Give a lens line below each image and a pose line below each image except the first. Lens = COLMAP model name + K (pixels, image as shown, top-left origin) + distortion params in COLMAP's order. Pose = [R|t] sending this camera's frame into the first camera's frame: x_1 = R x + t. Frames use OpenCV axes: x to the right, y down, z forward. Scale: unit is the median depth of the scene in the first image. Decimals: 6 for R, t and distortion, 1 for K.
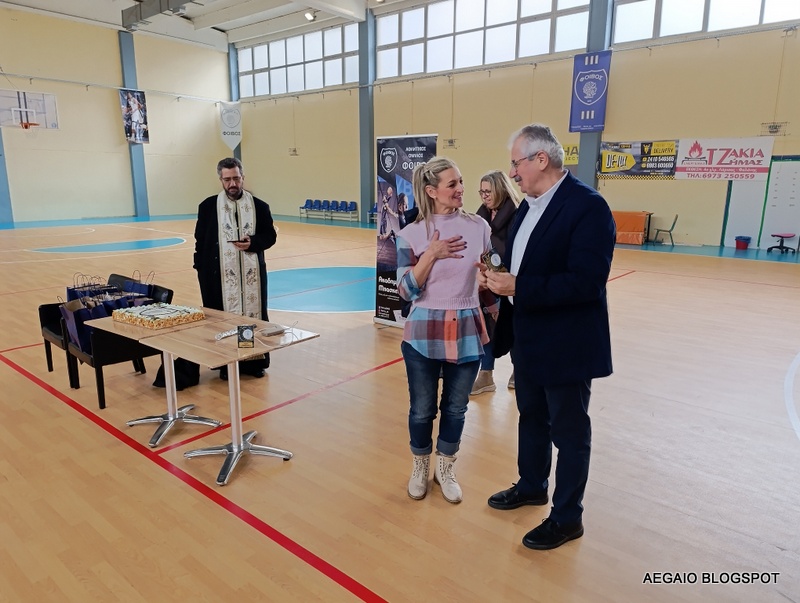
lens RADIAL K [[551.8, 0, 396.4], [0, 551.8, 298.3], [0, 0, 1]] dist [0.039461, -0.038962]
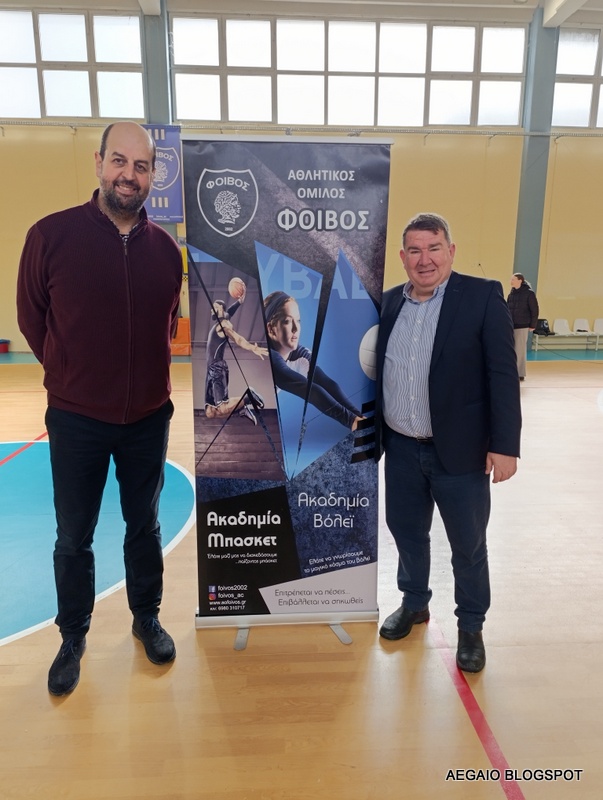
lens RADIAL K [[551.8, 0, 294.0], [0, 551.8, 406.1], [0, 0, 1]] dist [0.039461, -0.038962]
pose [[0.730050, -0.143741, 0.668106, -0.101102], [0.144148, 0.988023, 0.055057, -0.054298], [-0.668018, 0.056112, 0.742026, 0.292075]]
